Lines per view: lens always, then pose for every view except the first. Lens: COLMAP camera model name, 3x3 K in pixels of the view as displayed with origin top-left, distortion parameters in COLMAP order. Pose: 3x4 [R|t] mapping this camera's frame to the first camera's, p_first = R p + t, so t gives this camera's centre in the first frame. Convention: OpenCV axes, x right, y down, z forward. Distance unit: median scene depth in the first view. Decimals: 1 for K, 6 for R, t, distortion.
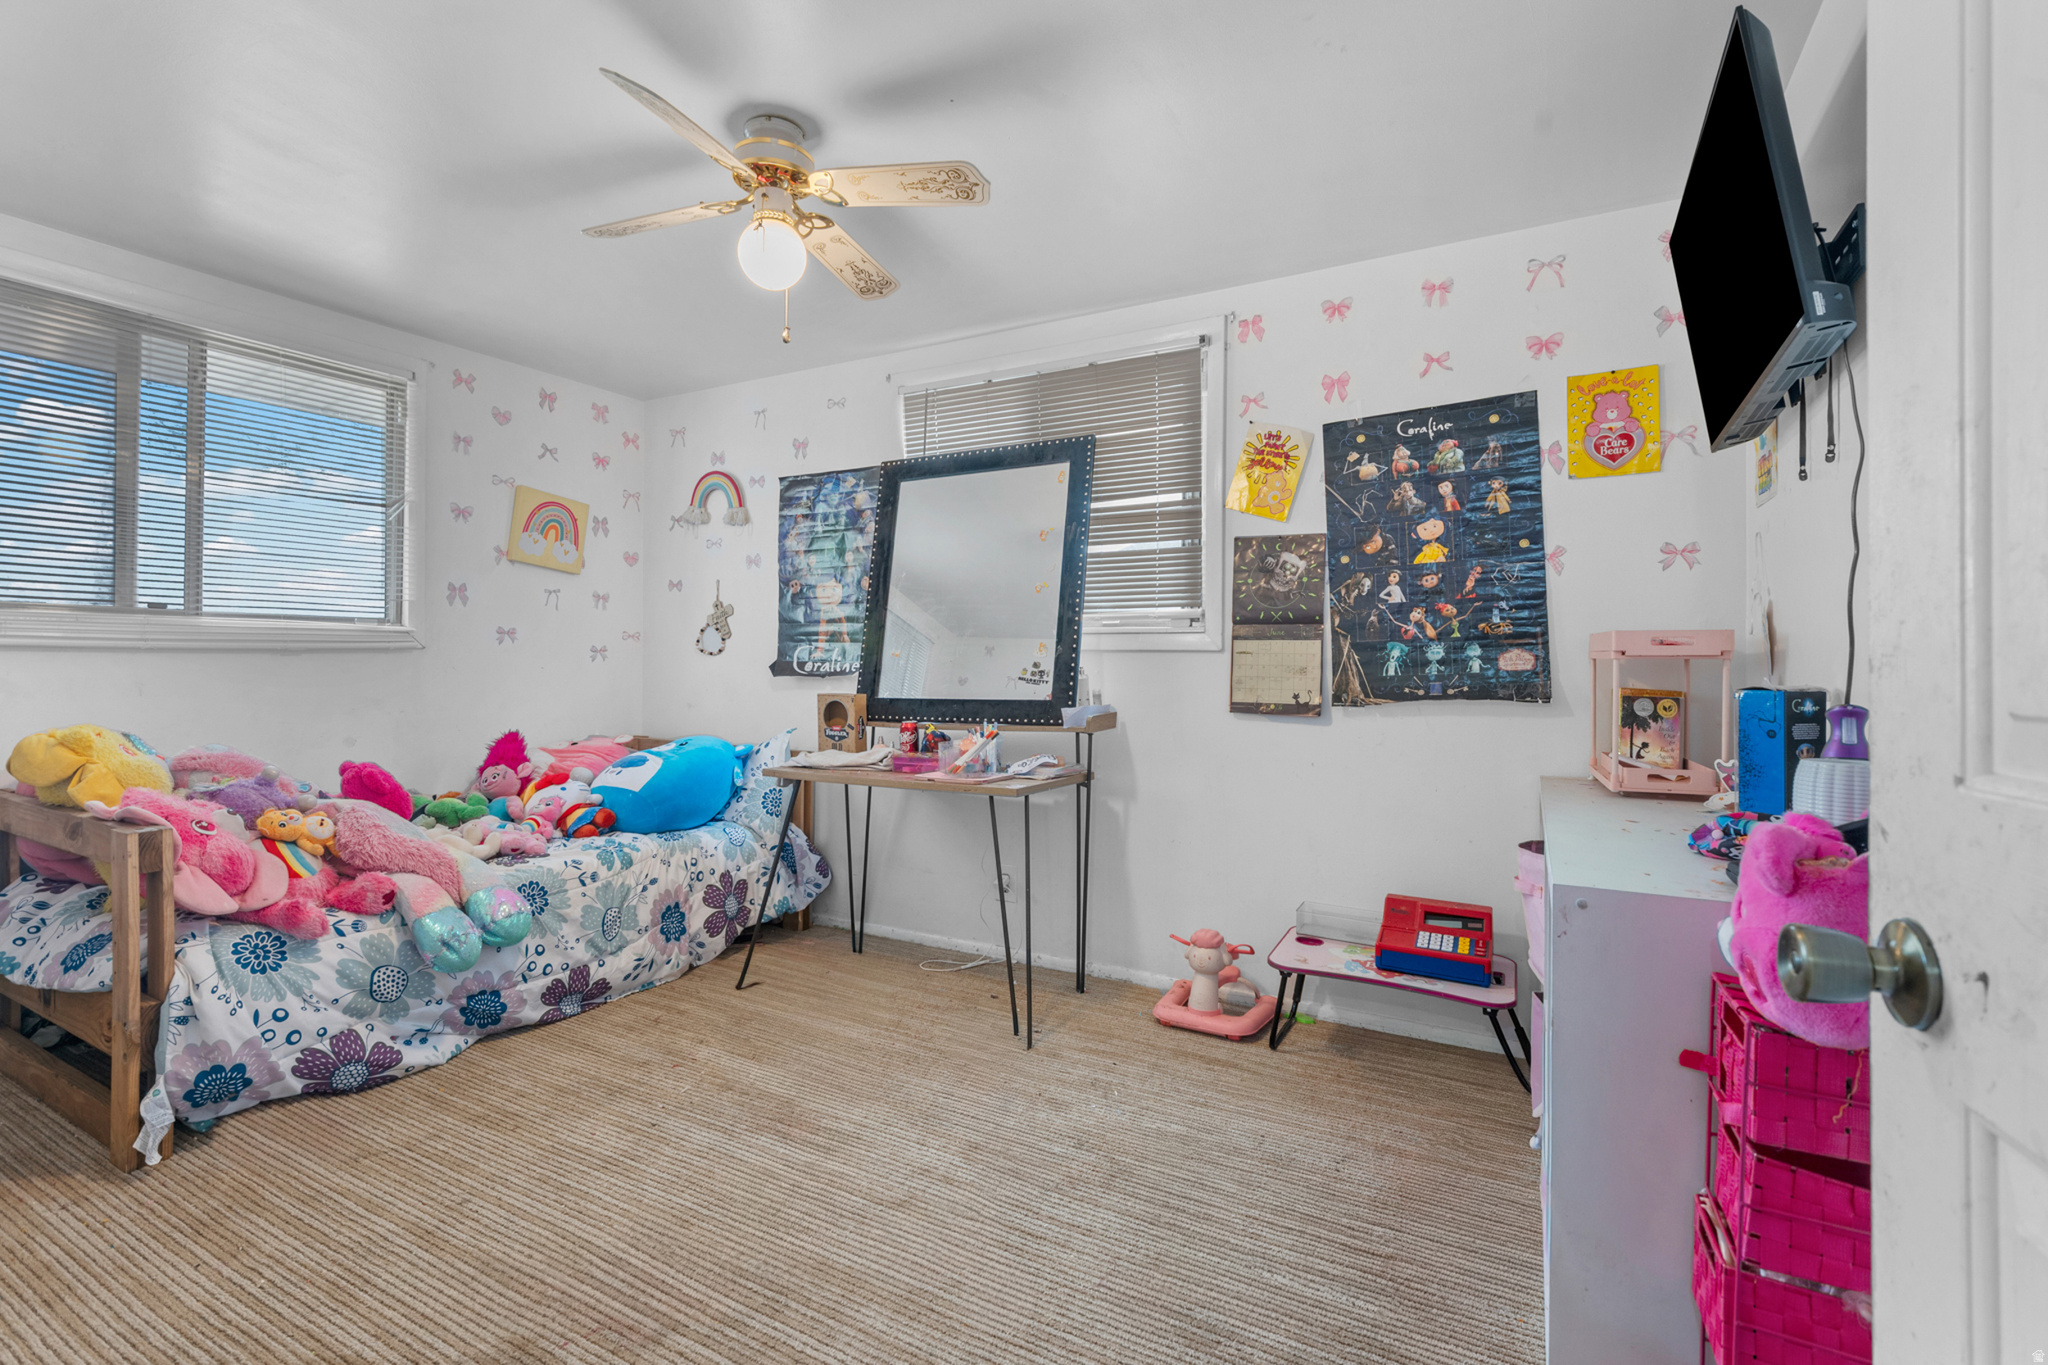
lens RADIAL K [[946.4, 0, 1029.2], [0, 946.4, 668.2], [0, 0, 1]] dist [0.003130, -0.000793]
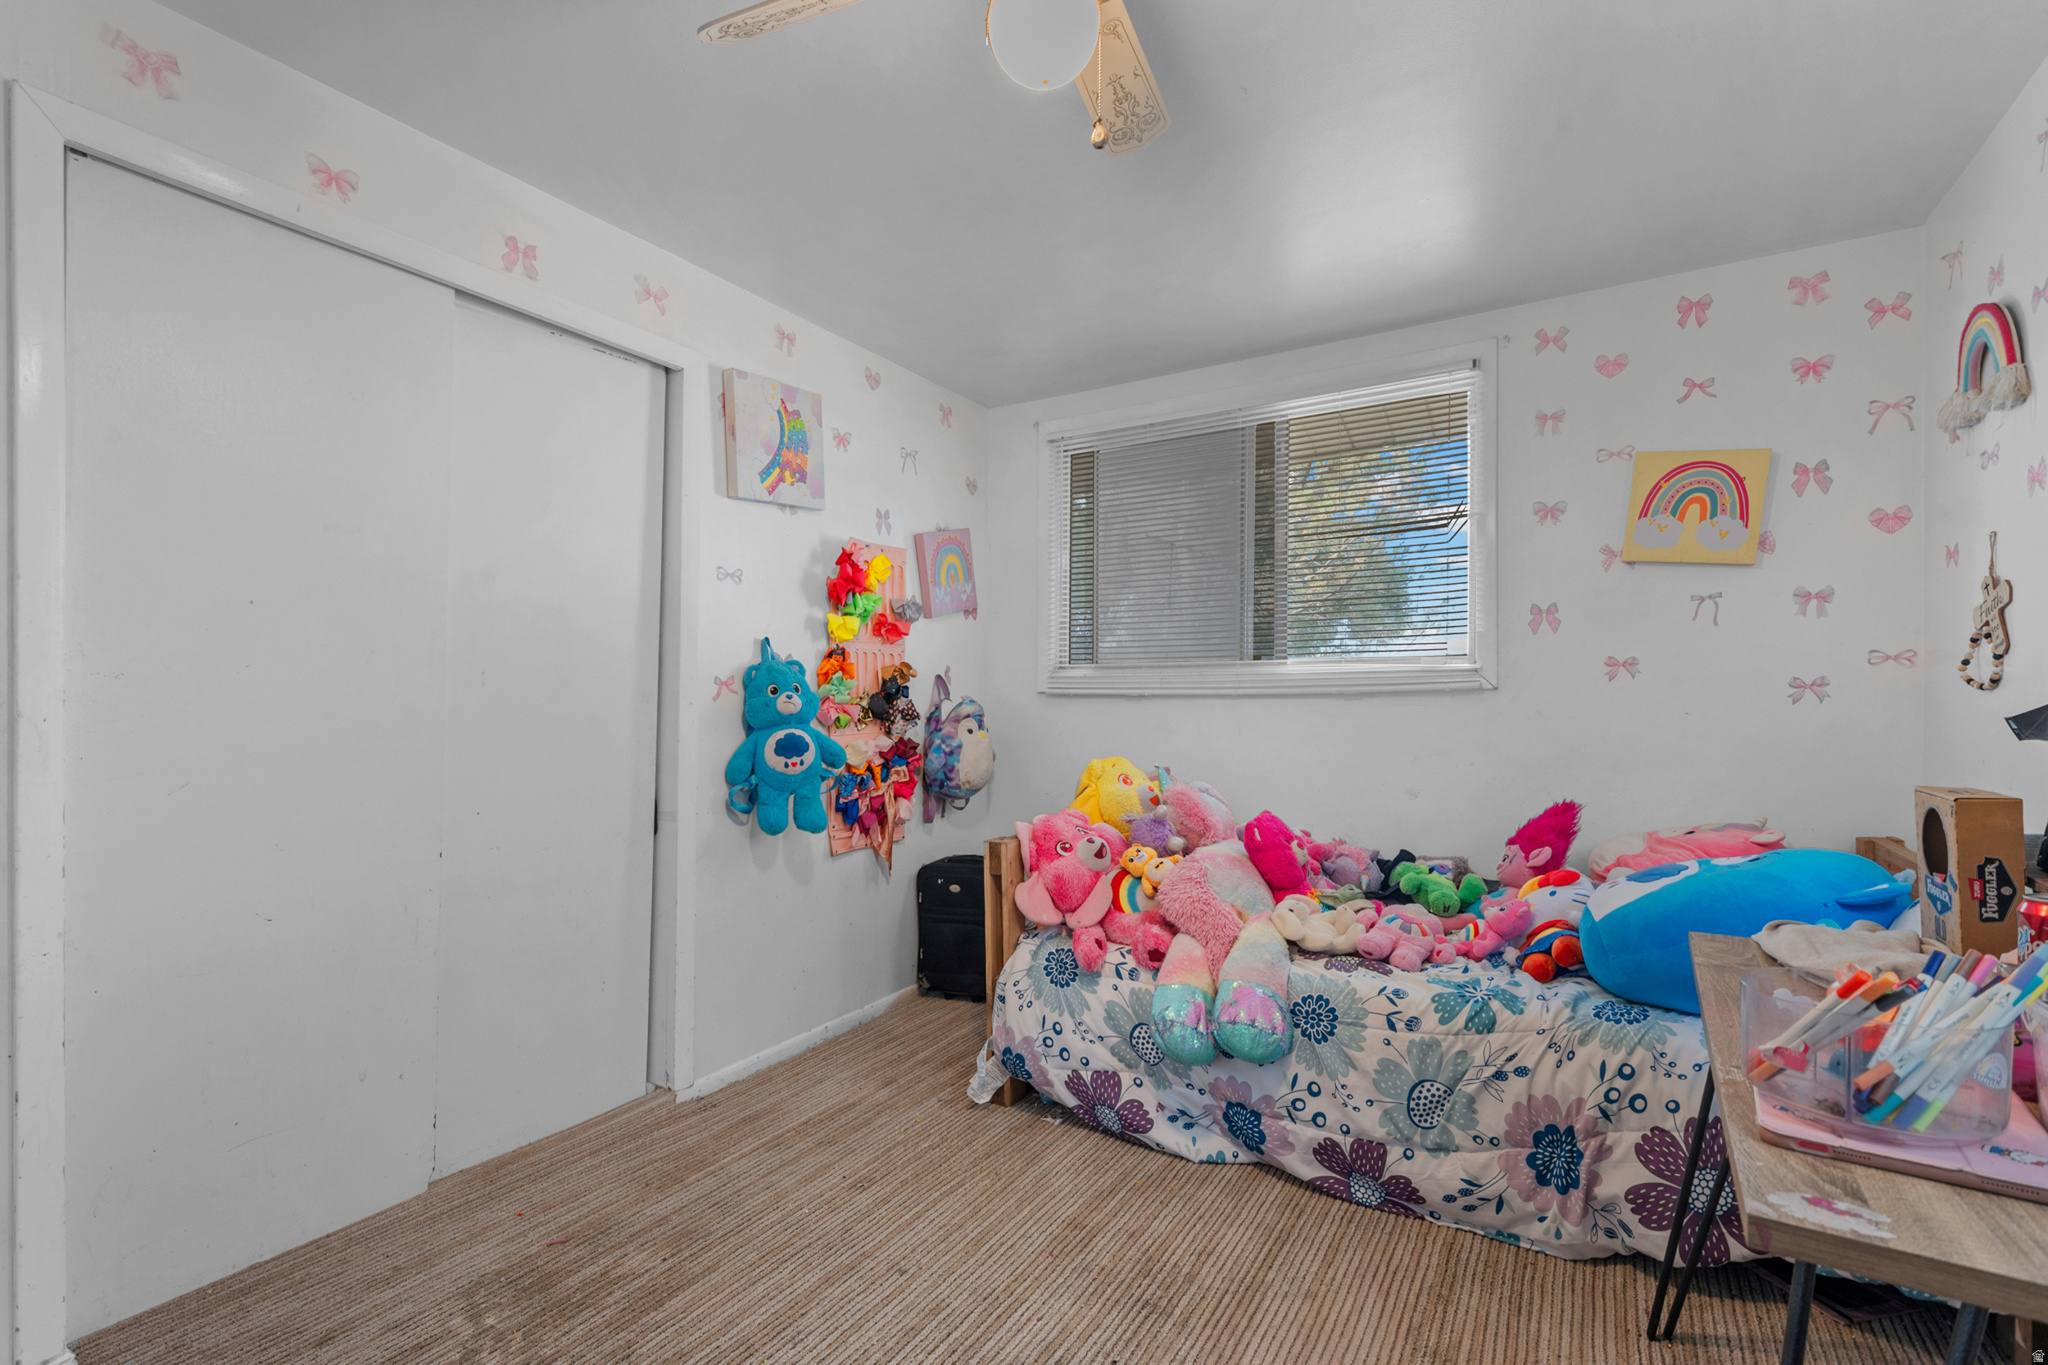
lens RADIAL K [[946.4, 0, 1031.8], [0, 946.4, 698.3], [0, 0, 1]] dist [0.003130, -0.000793]
pose [[-0.041768, -0.003613, -0.999121, 0.243440], [-0.000074, 0.999993, -0.003614, -0.011897], [0.999127, -0.000077, -0.041768, 0.782454]]
